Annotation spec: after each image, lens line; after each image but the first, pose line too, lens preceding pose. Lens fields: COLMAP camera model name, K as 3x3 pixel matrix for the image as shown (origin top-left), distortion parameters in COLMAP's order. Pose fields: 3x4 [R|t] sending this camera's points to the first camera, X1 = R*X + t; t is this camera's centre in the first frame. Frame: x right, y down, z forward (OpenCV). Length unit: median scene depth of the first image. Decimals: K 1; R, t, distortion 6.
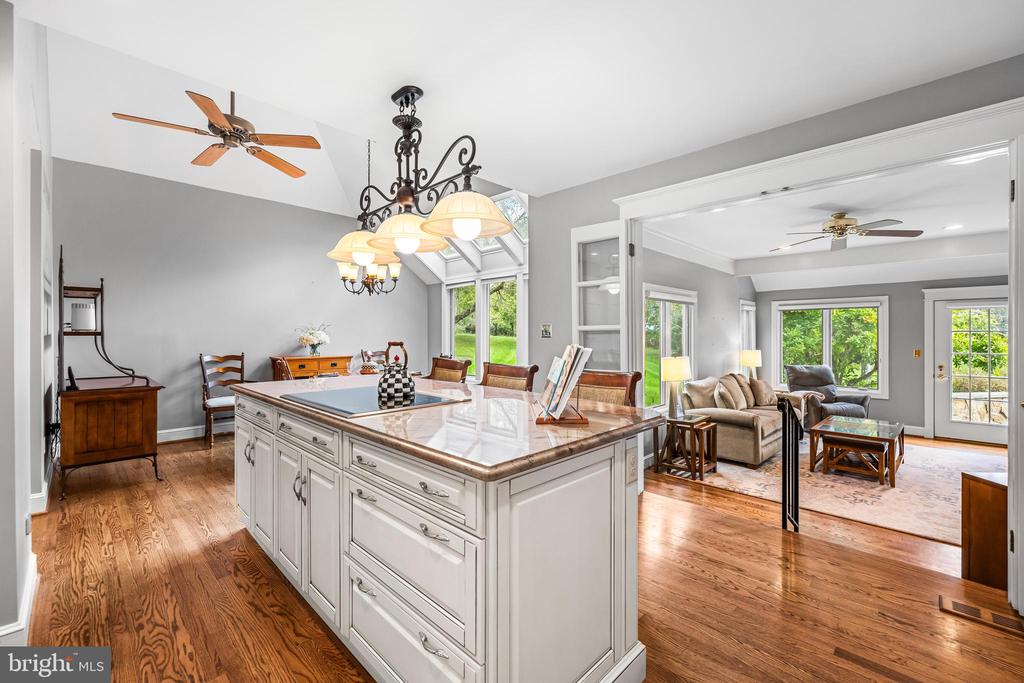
lens RADIAL K [[429.4, 0, 511.9], [0, 429.4, 341.3], [0, 0, 1]] dist [-0.021049, -0.000043]
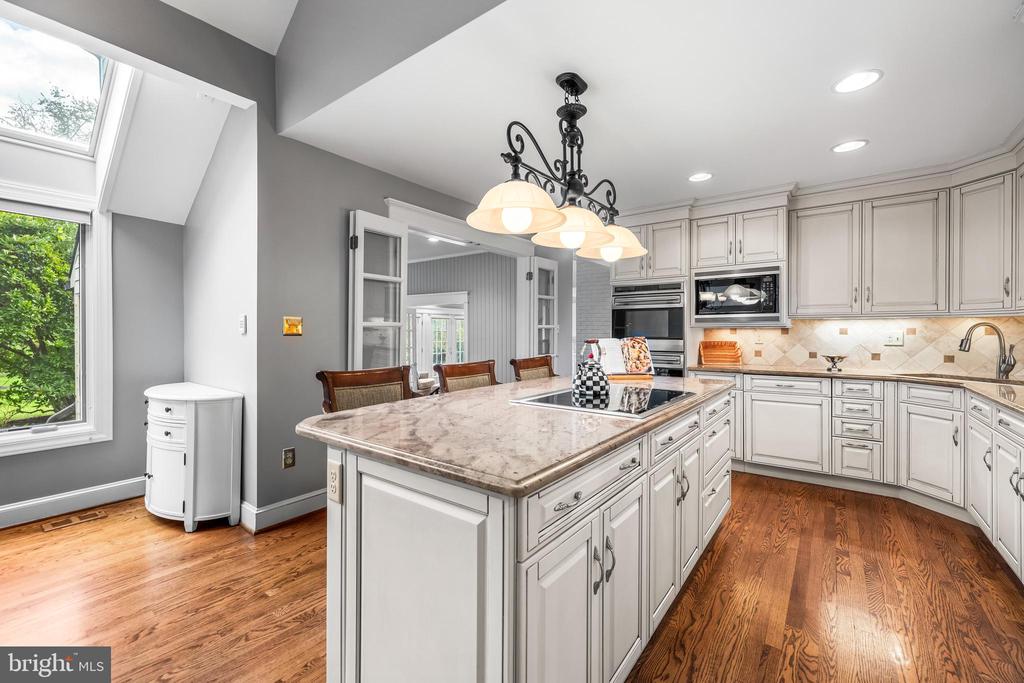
lens RADIAL K [[429.4, 0, 513.5], [0, 429.4, 331.7], [0, 0, 1]] dist [-0.021049, -0.000043]
pose [[-0.134779, 0.003095, 0.990871, -1.378302], [0.016759, 0.999859, -0.000844, -0.014461], [-0.990734, 0.016492, -0.134812, 1.461815]]
